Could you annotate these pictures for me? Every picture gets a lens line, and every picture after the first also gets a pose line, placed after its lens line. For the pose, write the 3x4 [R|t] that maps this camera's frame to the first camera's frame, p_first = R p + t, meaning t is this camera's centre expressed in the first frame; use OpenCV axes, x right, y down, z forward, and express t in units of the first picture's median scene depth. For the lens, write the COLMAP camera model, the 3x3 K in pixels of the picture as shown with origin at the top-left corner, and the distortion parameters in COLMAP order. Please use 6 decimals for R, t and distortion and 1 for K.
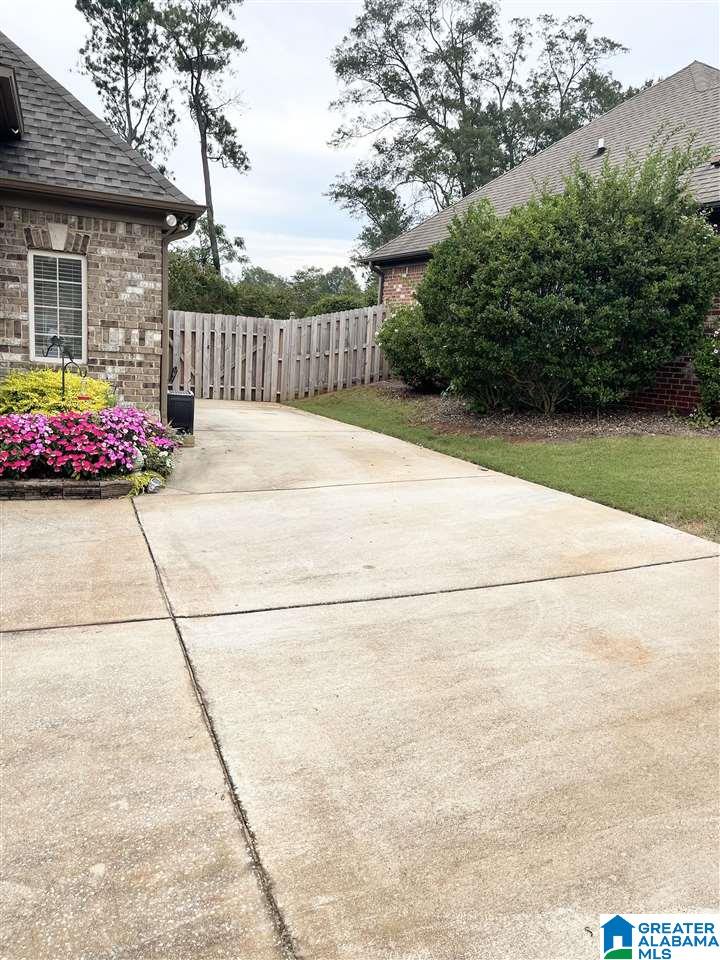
lens RADIAL K [[733.3, 0, 365.5], [0, 733.3, 478.4], [0, 0, 1]] dist [0.077500, -0.085610]
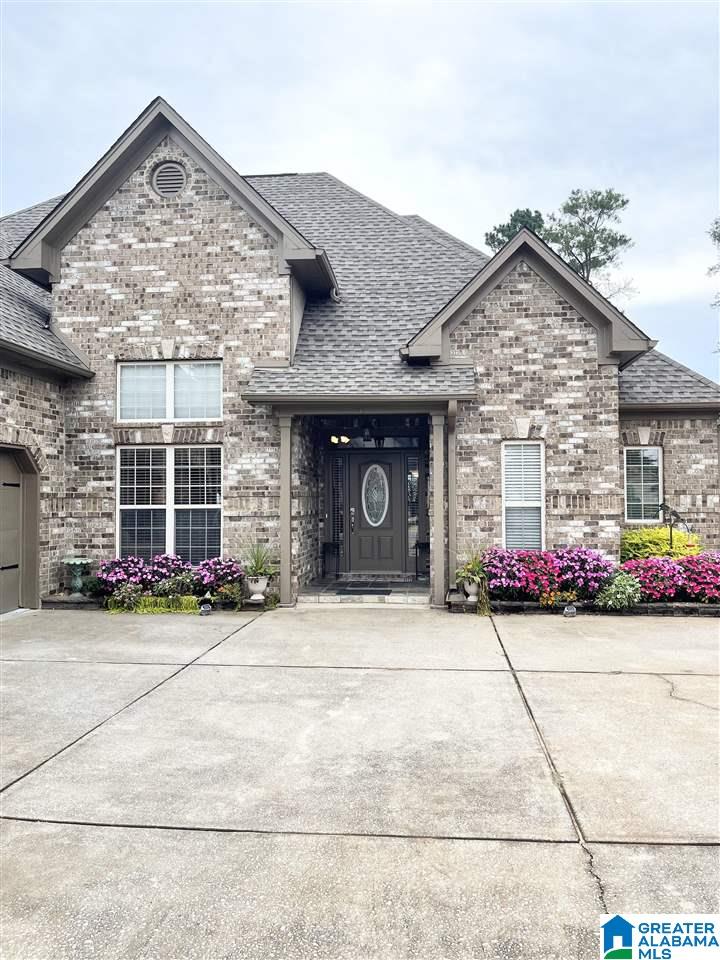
lens RADIAL K [[733.3, 0, 365.5], [0, 733.3, 478.4], [0, 0, 1]] dist [0.077500, -0.085610]
pose [[0.892154, -0.081127, -0.444386, -0.257797], [-0.016434, 0.977261, -0.211402, 0.063817], [0.451431, 0.195906, 0.870535, -0.453471]]
